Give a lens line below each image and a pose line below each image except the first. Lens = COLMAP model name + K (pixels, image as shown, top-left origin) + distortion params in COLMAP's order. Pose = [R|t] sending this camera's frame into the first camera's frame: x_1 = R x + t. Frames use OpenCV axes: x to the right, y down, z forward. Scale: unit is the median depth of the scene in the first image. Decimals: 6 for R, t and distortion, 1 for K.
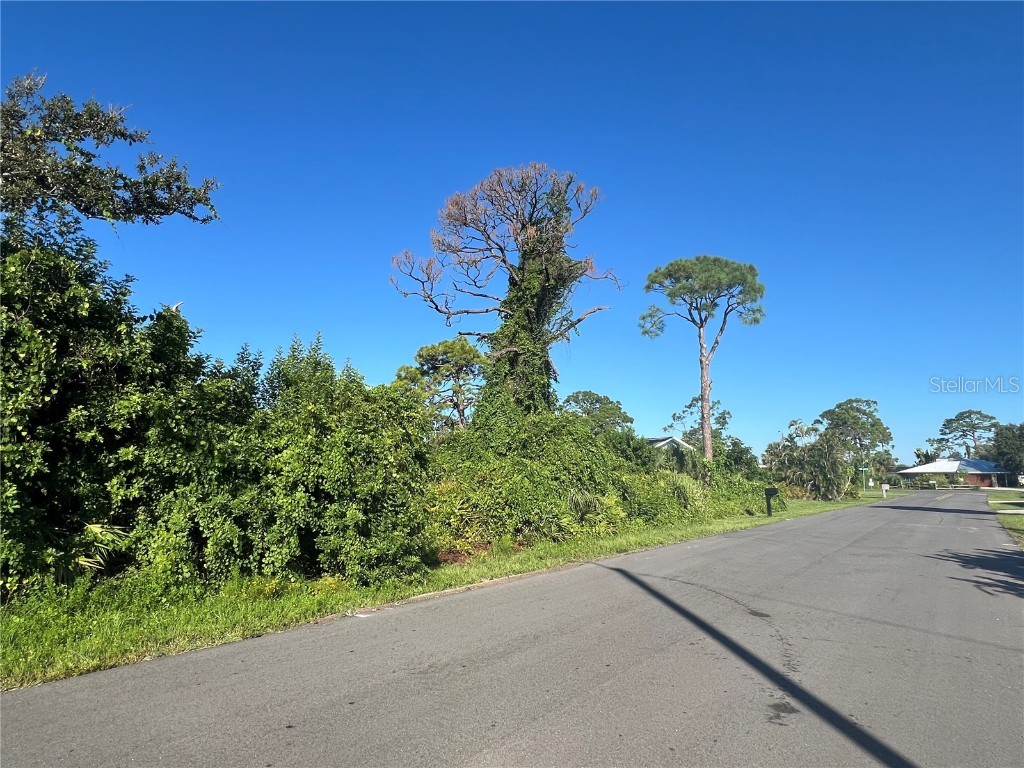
lens RADIAL K [[567.8, 0, 507.3], [0, 567.8, 384.5], [0, 0, 1]] dist [-0.003257, -0.001199]
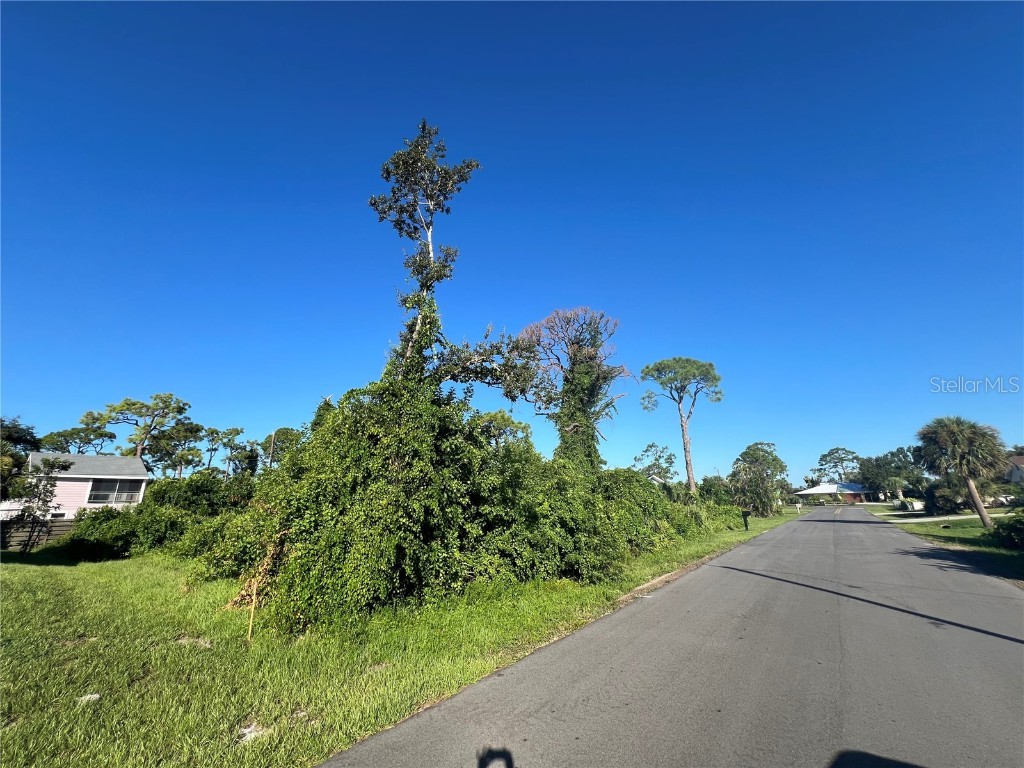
lens RADIAL K [[407.8, 0, 509.8], [0, 407.8, 385.3], [0, 0, 1]] dist [-0.003728, 0.000259]
pose [[0.999278, -0.024697, 0.028878, -0.178125], [0.028106, 0.991841, -0.124347, -0.030901], [-0.025572, 0.125068, 0.991819, -0.097660]]
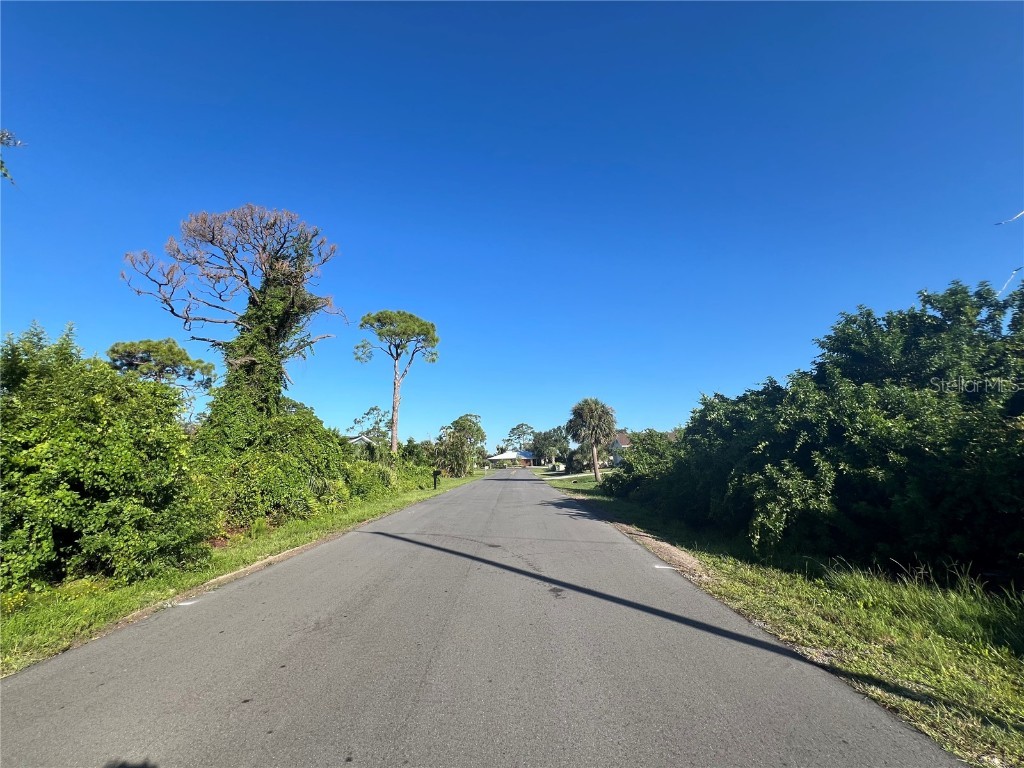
lens RADIAL K [[407.8, 0, 507.8], [0, 407.8, 383.8], [0, 0, 1]] dist [-0.003728, 0.000259]
pose [[0.790341, 0.092395, 0.605661, -0.068647], [-0.070732, 0.995713, -0.059599, 0.001663], [-0.608571, 0.004263, 0.793488, 0.010539]]
